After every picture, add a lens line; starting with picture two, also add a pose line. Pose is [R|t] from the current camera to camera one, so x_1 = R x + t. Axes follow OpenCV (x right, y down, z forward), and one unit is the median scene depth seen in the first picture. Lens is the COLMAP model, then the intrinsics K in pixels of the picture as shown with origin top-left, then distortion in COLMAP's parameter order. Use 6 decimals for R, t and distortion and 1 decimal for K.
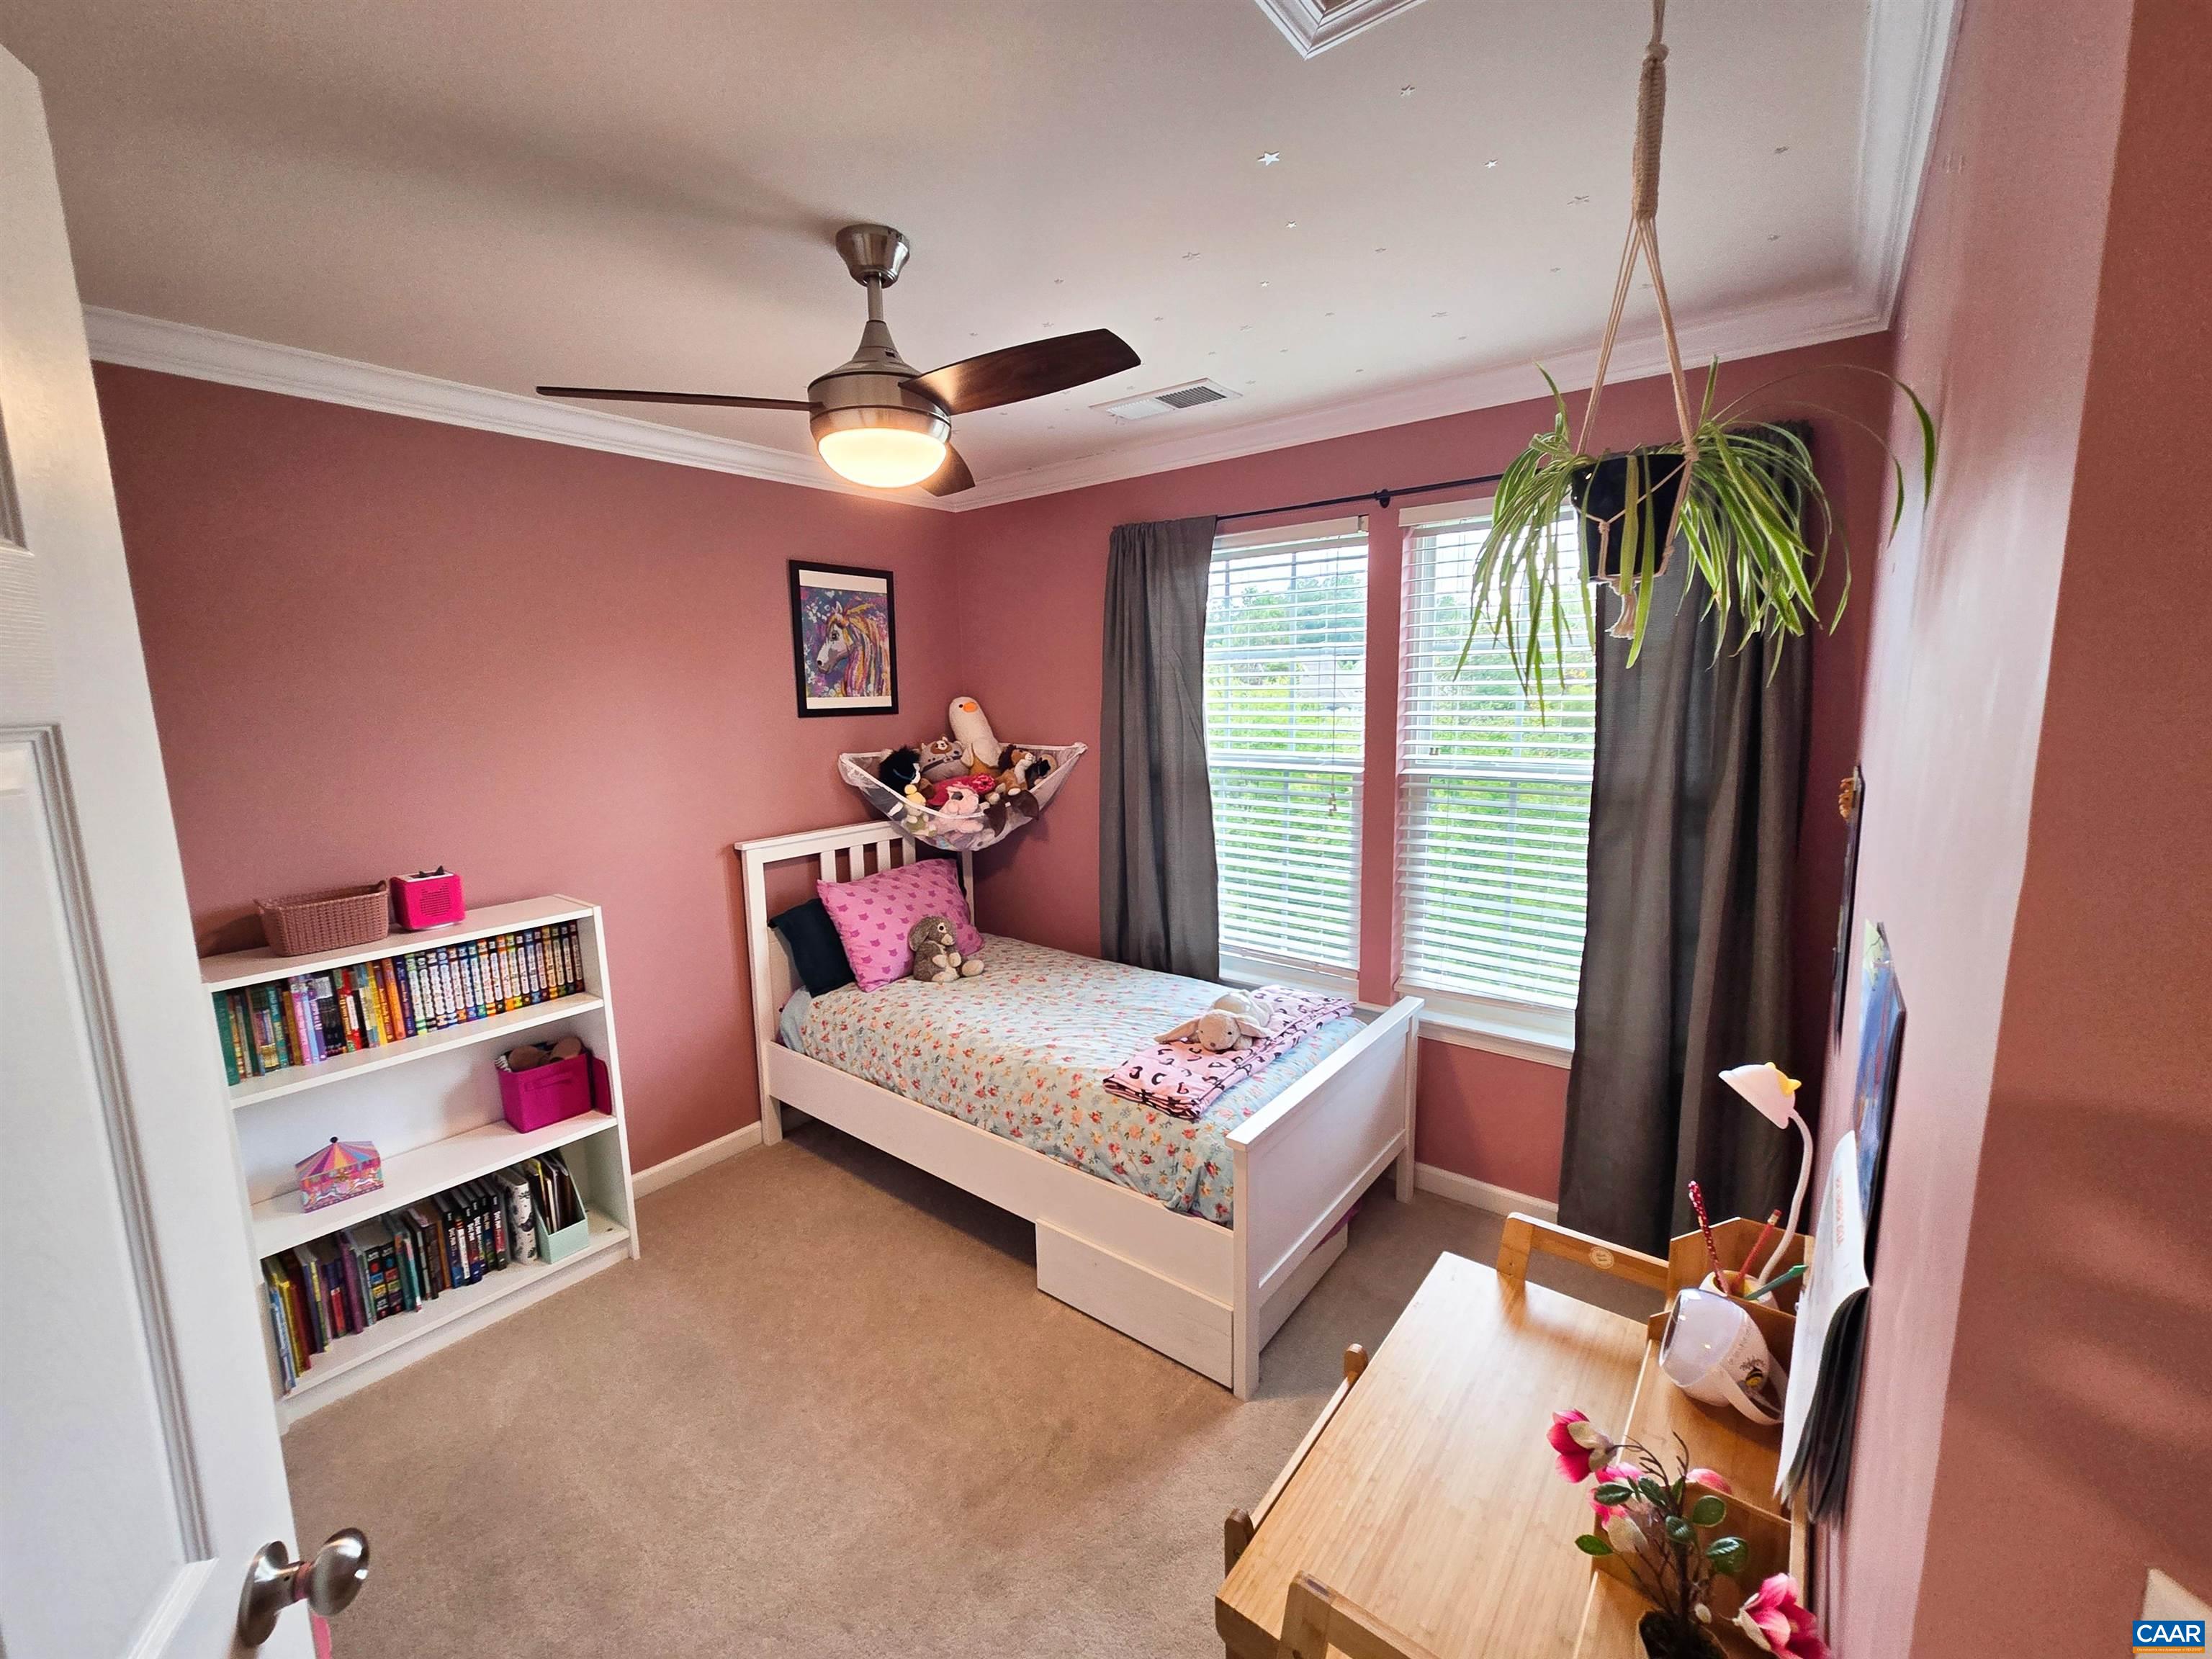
lens RADIAL K [[906.0, 0, 1098.7], [0, 906.0, 821.0], [0, 0, 1]] dist [-0.000948, -0.000107]
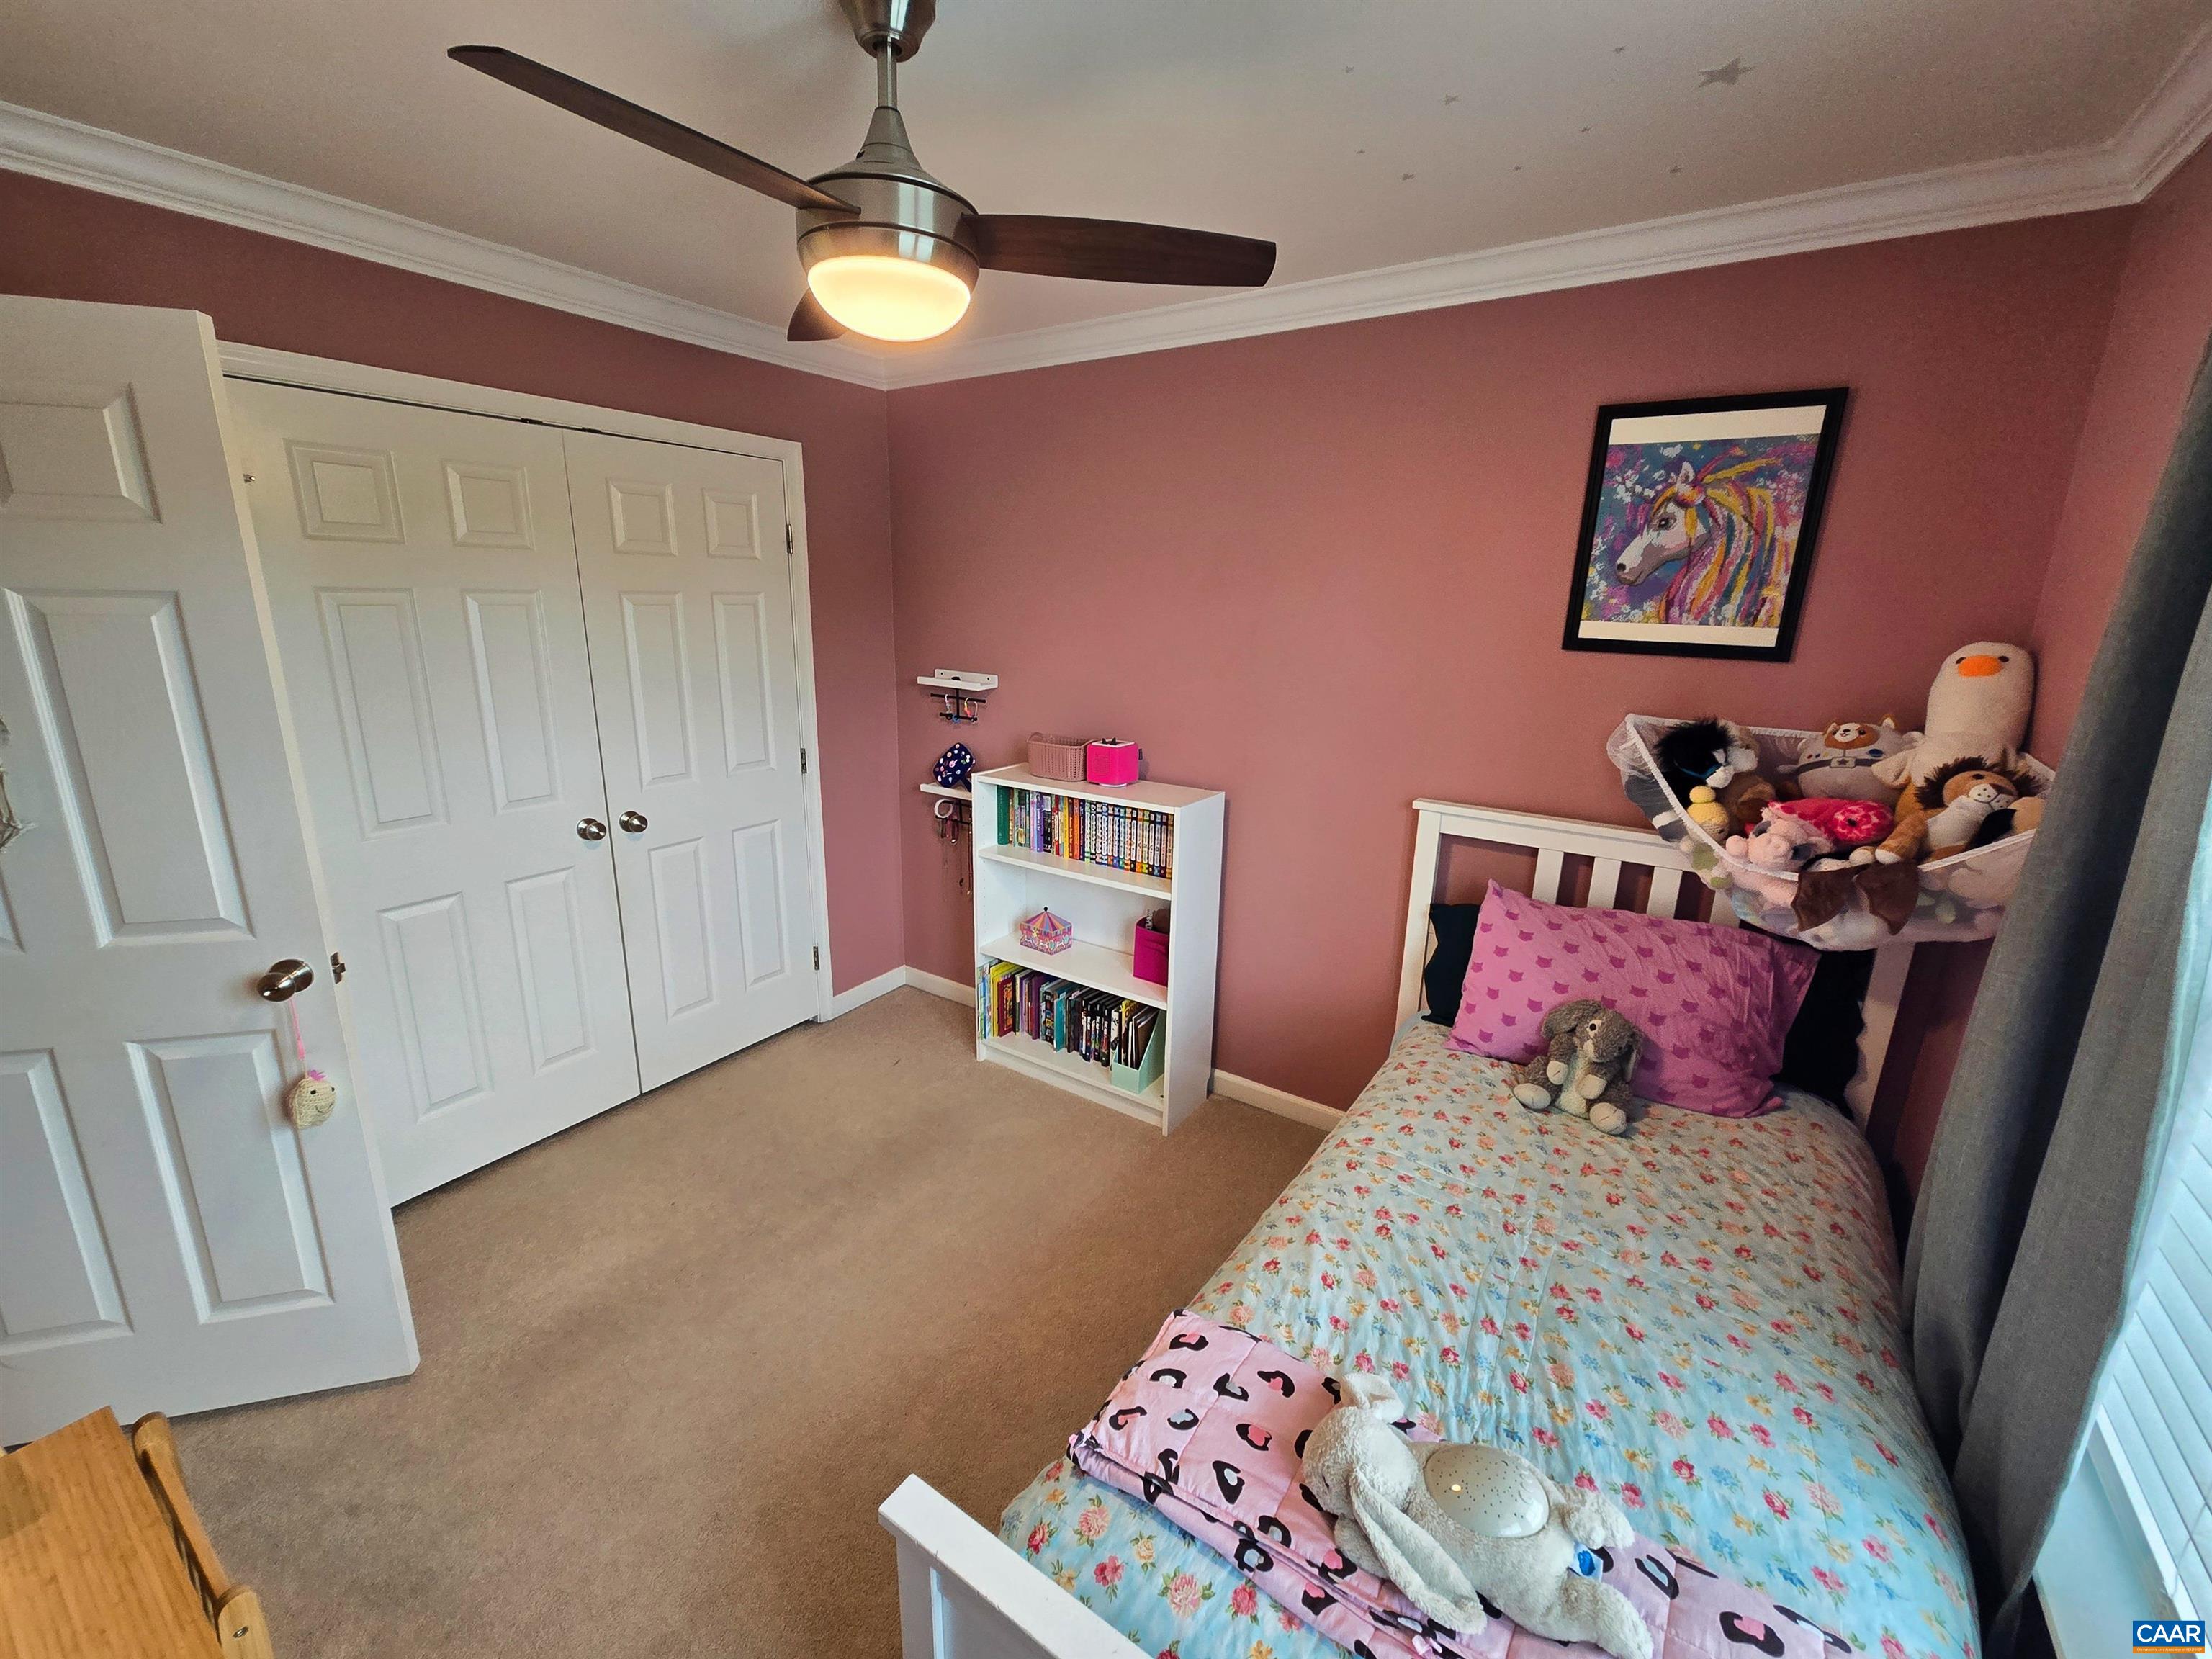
lens RADIAL K [[906.0, 0, 1099.3], [0, 906.0, 827.9], [0, 0, 1]] dist [-0.000948, -0.000107]
pose [[0.066405, 0.270960, -0.960297, 0.339951], [-0.170996, 0.951274, 0.256589, -0.102822], [0.983031, 0.147168, 0.109503, 0.608159]]
